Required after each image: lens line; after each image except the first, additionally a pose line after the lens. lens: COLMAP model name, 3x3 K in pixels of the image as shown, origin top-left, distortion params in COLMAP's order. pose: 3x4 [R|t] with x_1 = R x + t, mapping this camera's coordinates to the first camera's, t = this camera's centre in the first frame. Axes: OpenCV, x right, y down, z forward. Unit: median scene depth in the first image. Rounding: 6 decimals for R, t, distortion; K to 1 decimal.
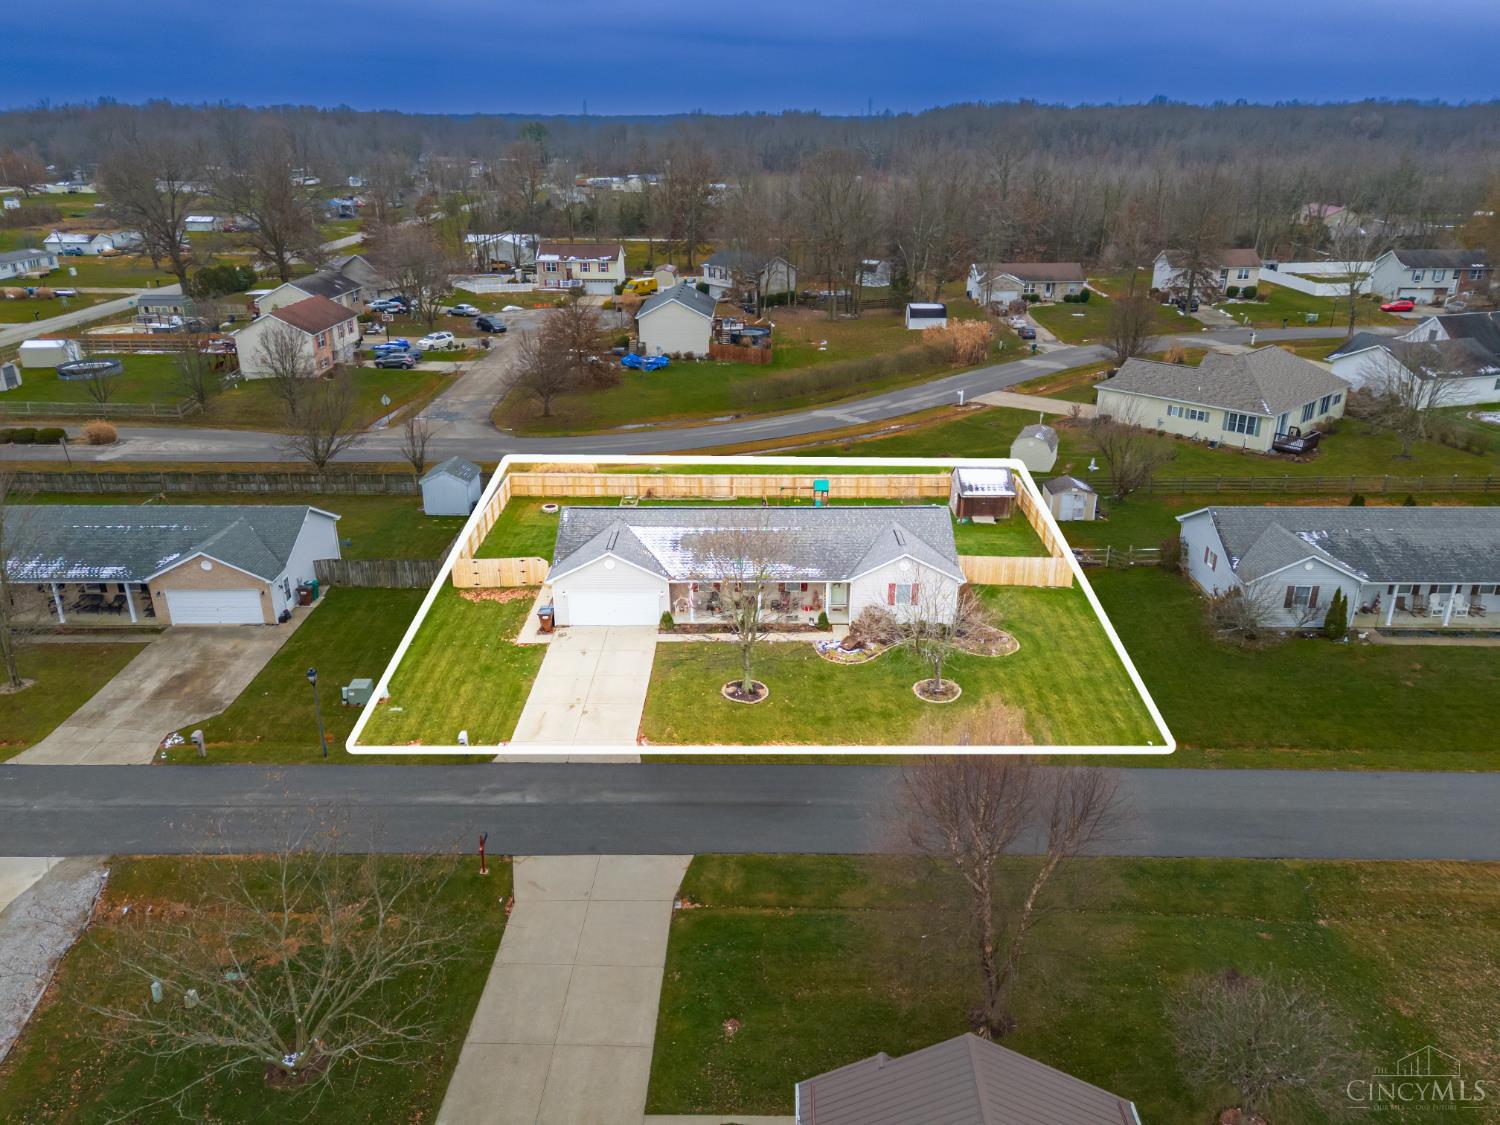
lens RADIAL K [[1100.7, 0, 749.1], [0, 1100.7, 547.2], [0, 0, 1]] dist [0.091194, -0.090491]
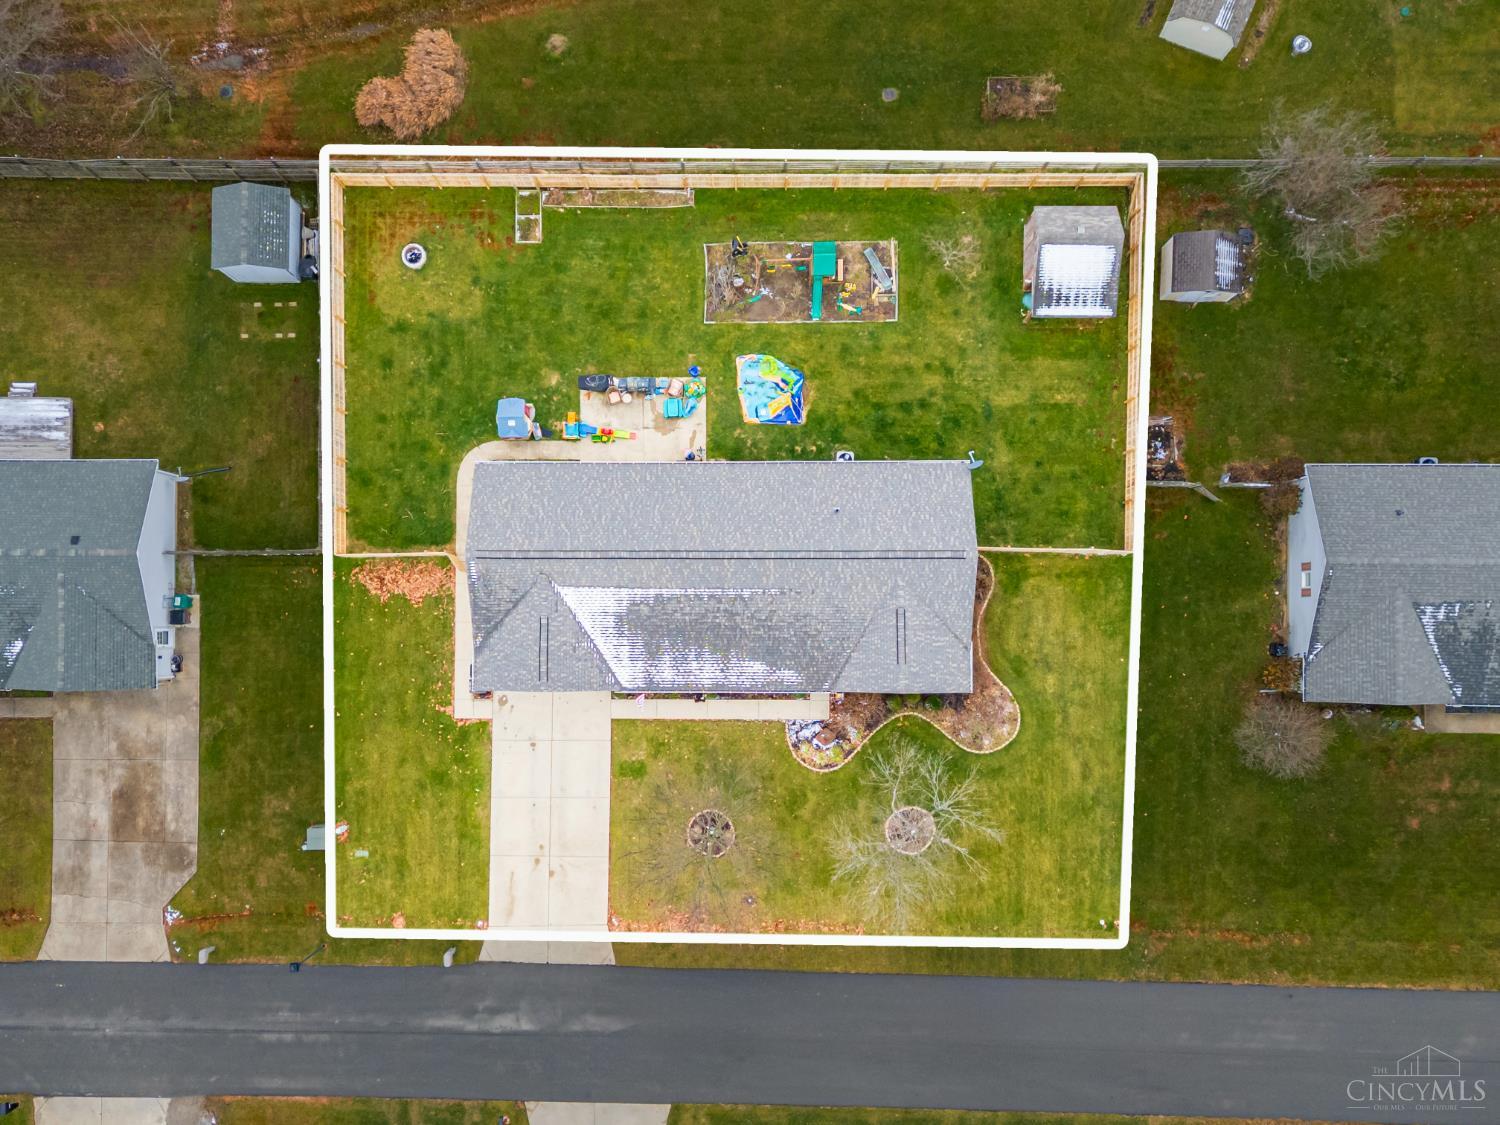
lens RADIAL K [[1359.2, 0, 707.2], [0, 1359.2, 595.6], [0, 0, 1]] dist [0.061614, -0.017341]
pose [[0.999519, -0.001177, -0.030996, 0.026811], [0.029163, 0.376087, 0.926125, -0.927560], [0.010567, -0.926583, 0.375941, 0.654386]]
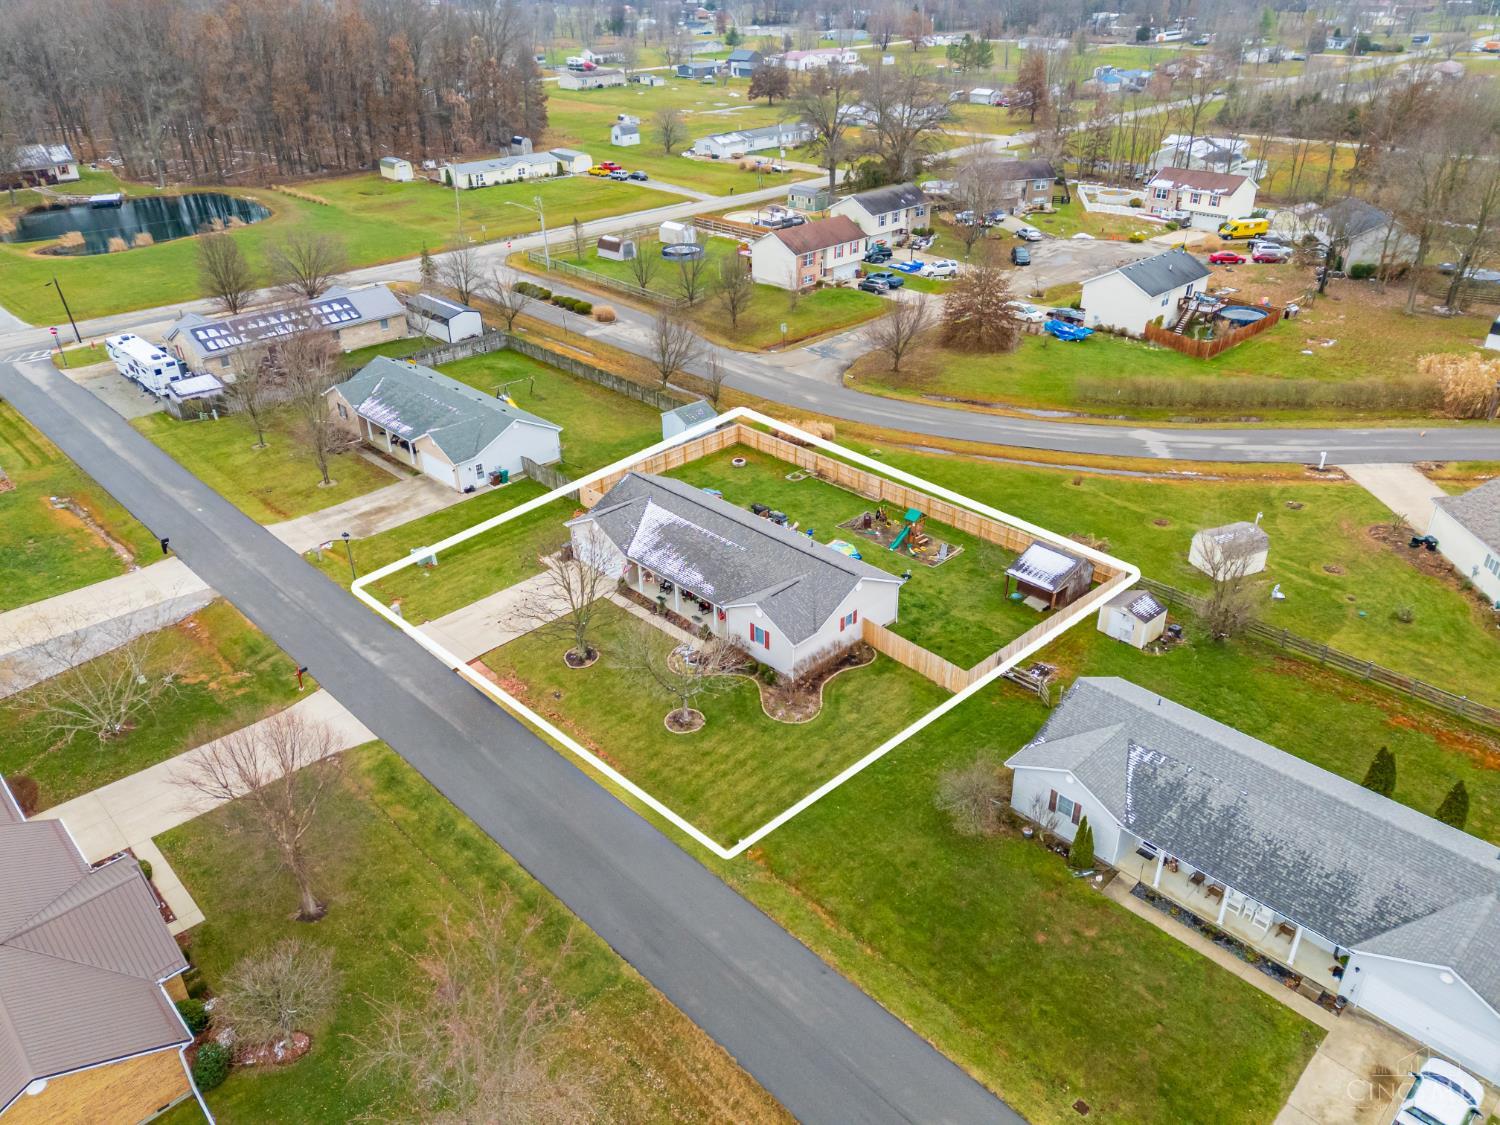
lens RADIAL K [[1100.7, 0, 749.1], [0, 1100.7, 547.2], [0, 0, 1]] dist [0.091194, -0.090491]
pose [[0.704195, 0.332479, -0.627349, 0.783894], [-0.243322, 0.943085, 0.226684, -0.286131], [0.667011, -0.006982, 0.745015, 0.157662]]
